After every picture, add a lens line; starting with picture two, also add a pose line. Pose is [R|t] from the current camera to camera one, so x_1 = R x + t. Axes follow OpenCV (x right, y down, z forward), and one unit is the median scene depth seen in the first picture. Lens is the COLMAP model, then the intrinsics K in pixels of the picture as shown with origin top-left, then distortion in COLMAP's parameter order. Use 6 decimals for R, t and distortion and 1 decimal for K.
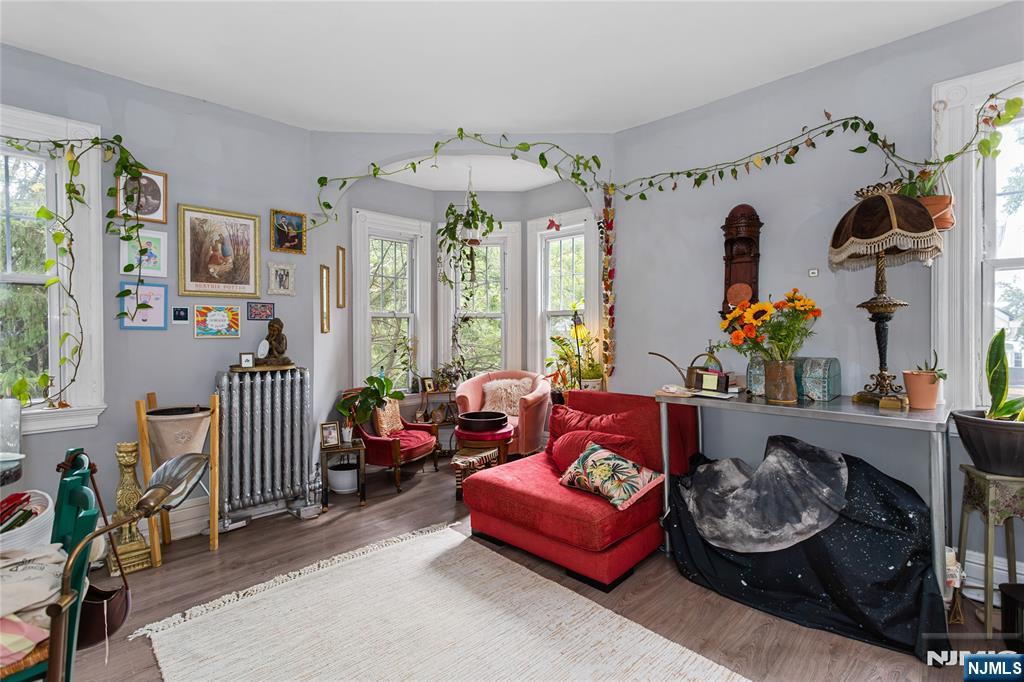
lens RADIAL K [[498.8, 0, 510.9], [0, 498.8, 334.1], [0, 0, 1]] dist [0.001134, 0.001547]
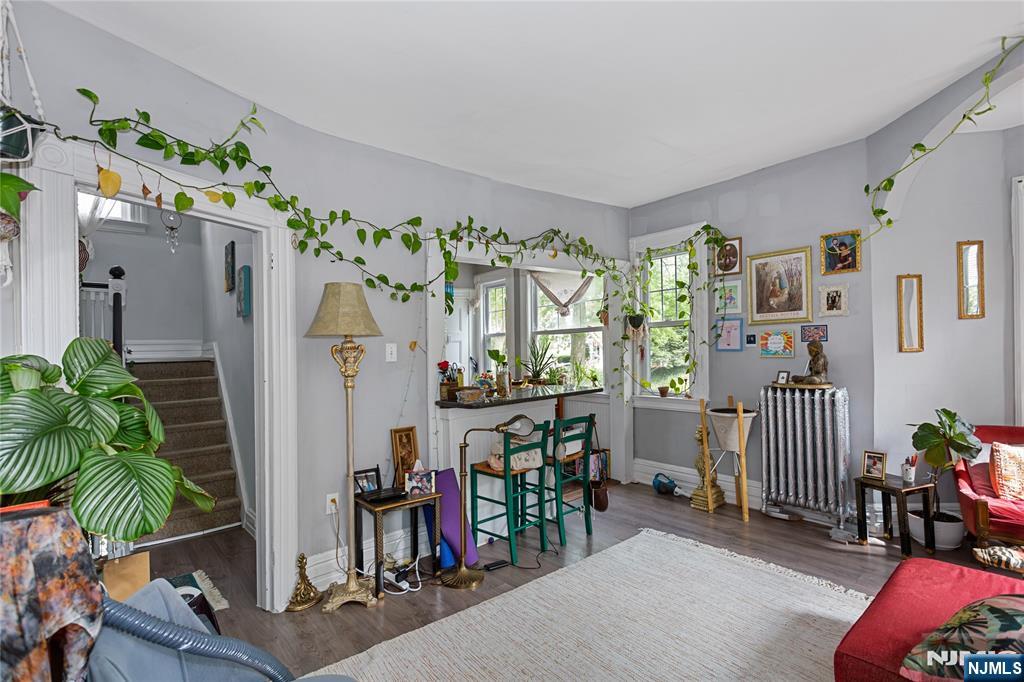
lens RADIAL K [[498.8, 0, 517.3], [0, 498.8, 342.2], [0, 0, 1]] dist [0.001134, 0.001547]
pose [[-0.110315, -0.006242, -0.993877, 0.685500], [0.018311, 0.999798, -0.008312, -0.030896], [0.993728, -0.019116, -0.110178, 0.504487]]
